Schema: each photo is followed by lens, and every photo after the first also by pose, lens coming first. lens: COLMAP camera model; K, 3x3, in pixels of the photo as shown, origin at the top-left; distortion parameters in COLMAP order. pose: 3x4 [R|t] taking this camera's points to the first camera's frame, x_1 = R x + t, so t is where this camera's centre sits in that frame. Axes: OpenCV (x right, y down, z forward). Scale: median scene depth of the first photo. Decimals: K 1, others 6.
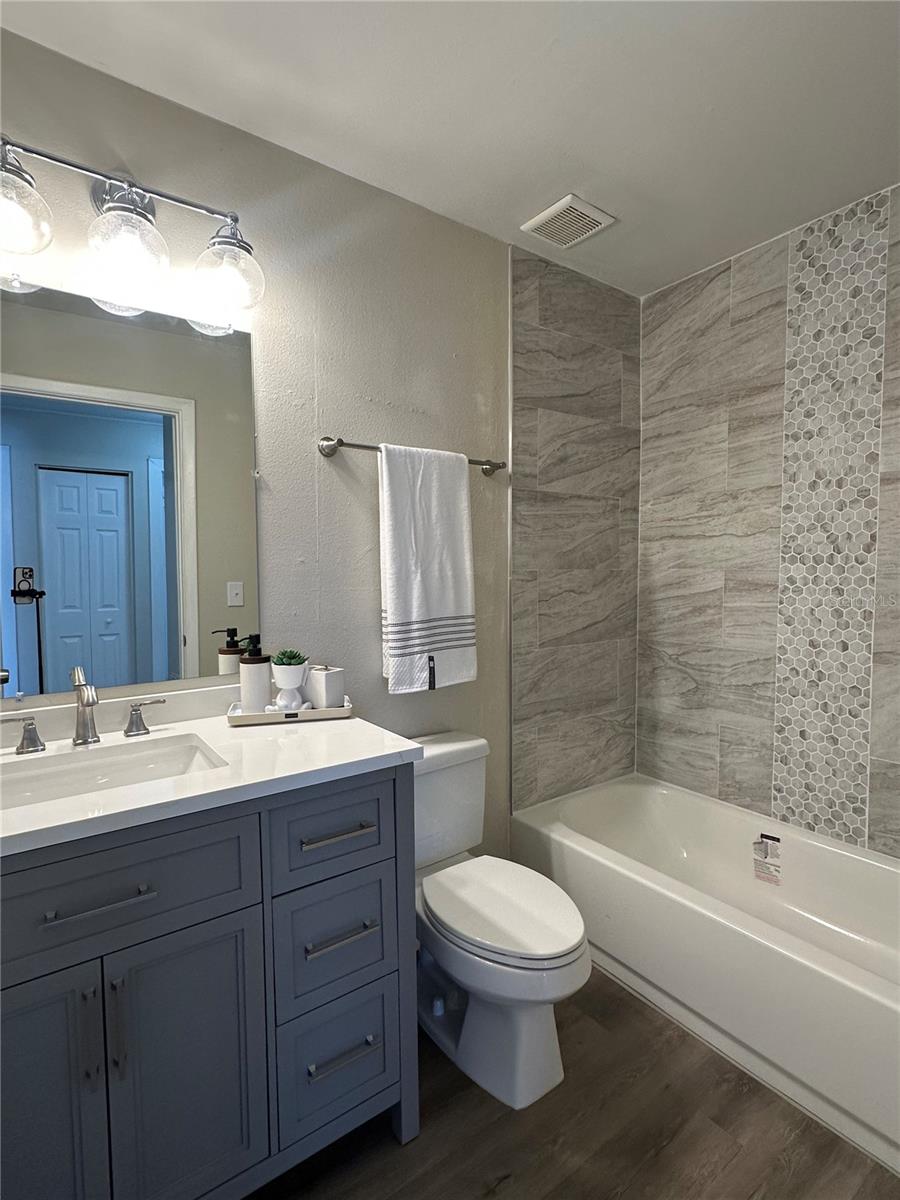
lens RADIAL K [[592.4, 0, 449.5], [0, 592.4, 598.6], [0, 0, 1]] dist [0.003417, 0.000922]
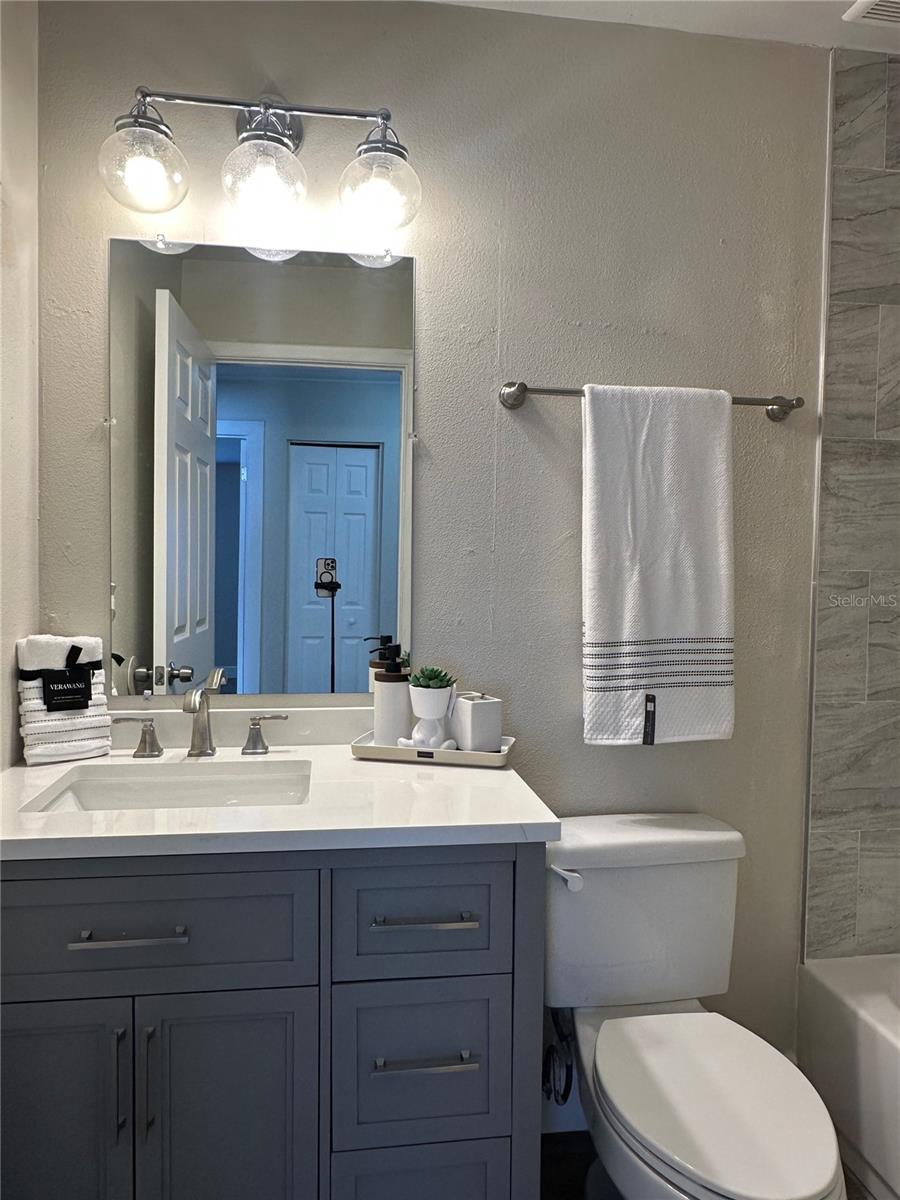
lens RADIAL K [[817.9, 0, 449.9], [0, 817.9, 597.2], [0, 0, 1]] dist [-0.001136, 0.002889]
pose [[0.884060, 0.037511, -0.465865, 0.204979], [-0.042708, 0.999087, -0.000602, -0.003251], [0.465417, 0.020429, 0.884856, 0.075857]]
